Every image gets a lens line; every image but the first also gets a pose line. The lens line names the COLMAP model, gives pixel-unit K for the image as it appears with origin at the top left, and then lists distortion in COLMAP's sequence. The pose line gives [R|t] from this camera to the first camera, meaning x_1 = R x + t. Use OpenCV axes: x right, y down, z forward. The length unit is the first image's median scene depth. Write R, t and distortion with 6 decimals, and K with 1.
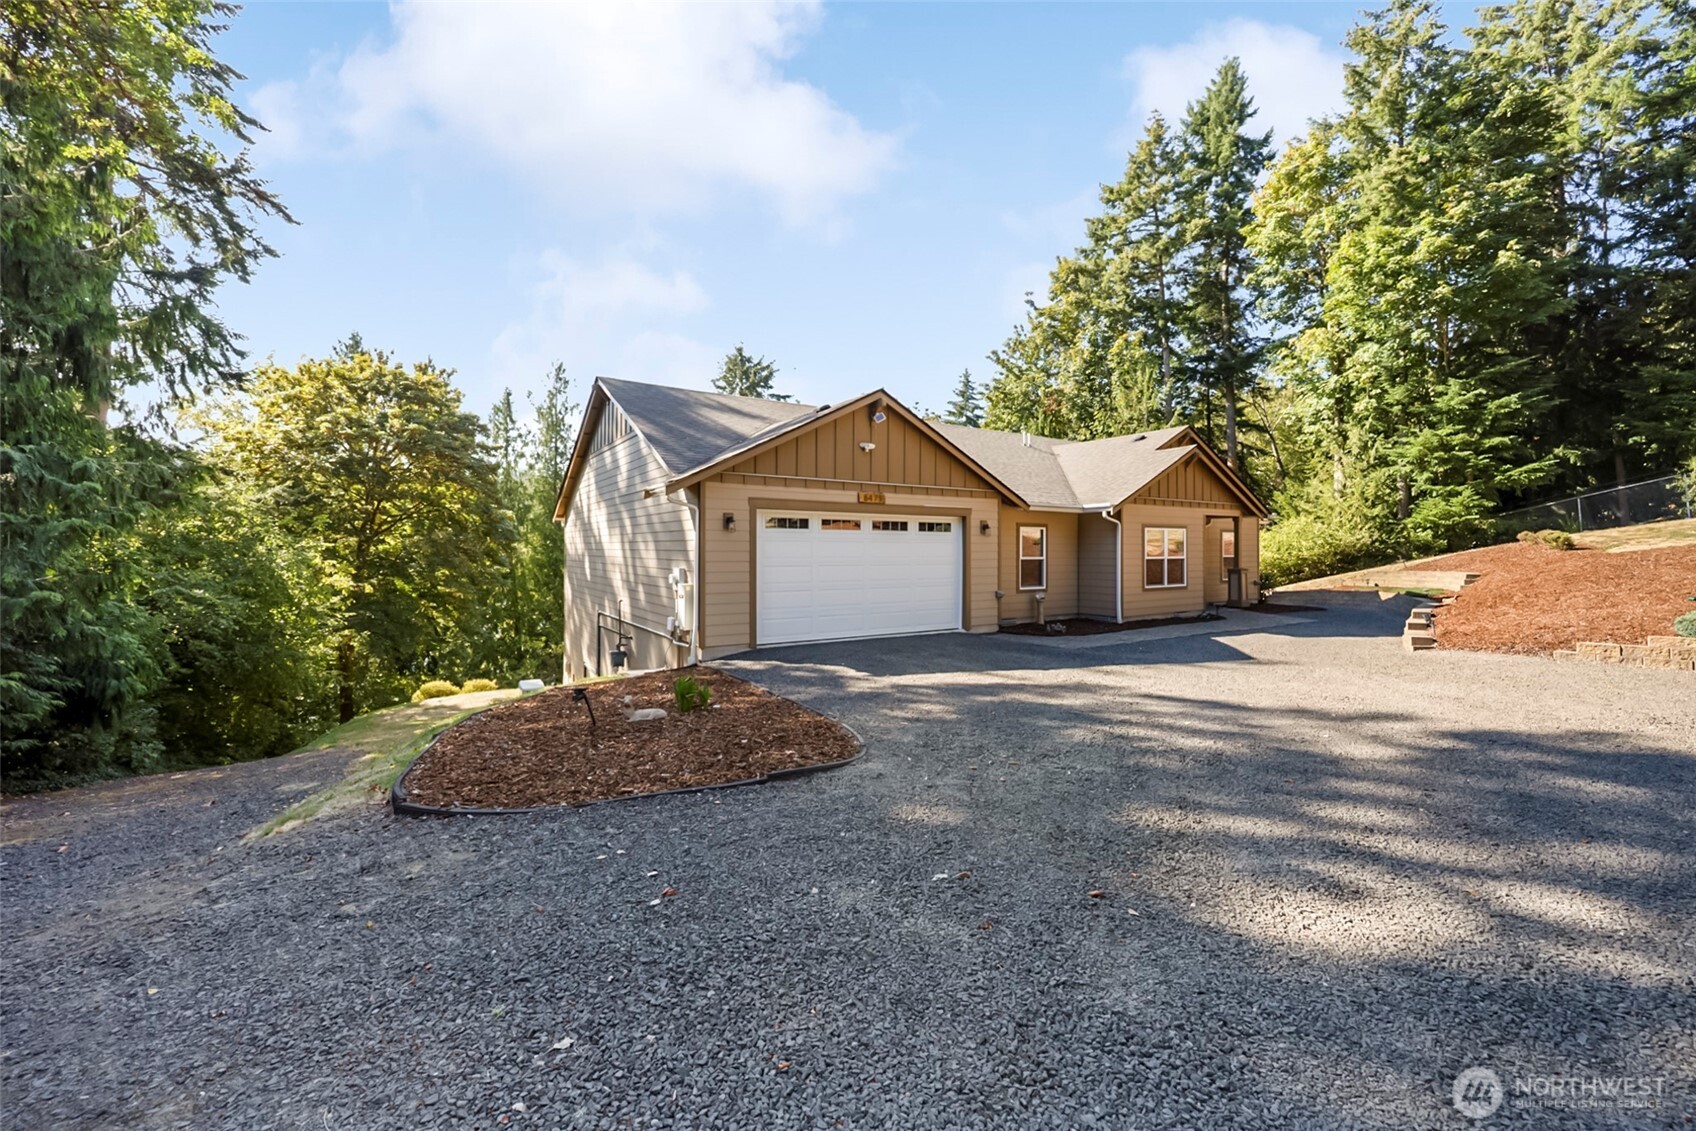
lens RADIAL K [[667.5, 0, 853.8], [0, 667.5, 559.5], [0, 0, 1]] dist [-0.002695, -0.000411]
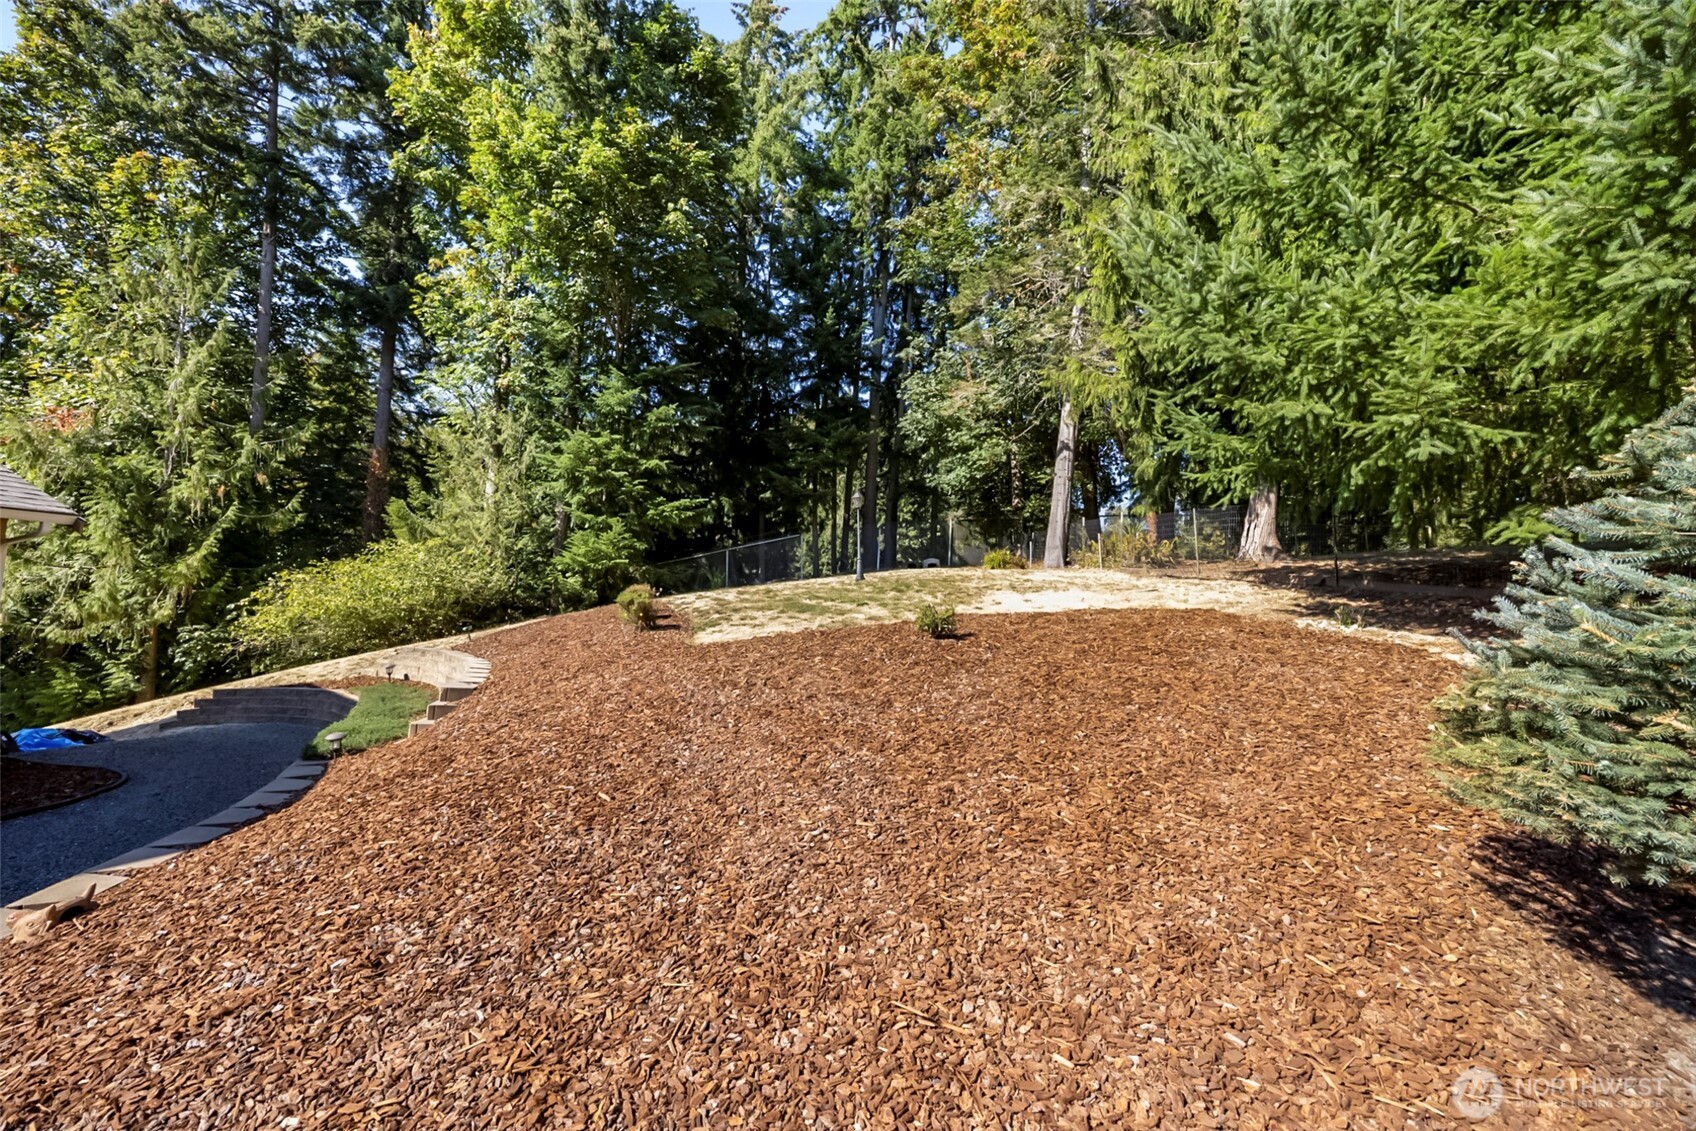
lens RADIAL K [[667.5, 0, 848.4], [0, 667.5, 568.9], [0, 0, 1]] dist [-0.002695, -0.000411]
pose [[0.560069, 0.071947, 0.825316, 0.462036], [-0.057652, 0.997191, -0.047807, -0.035352], [-0.826437, -0.020806, 0.562644, 0.379920]]
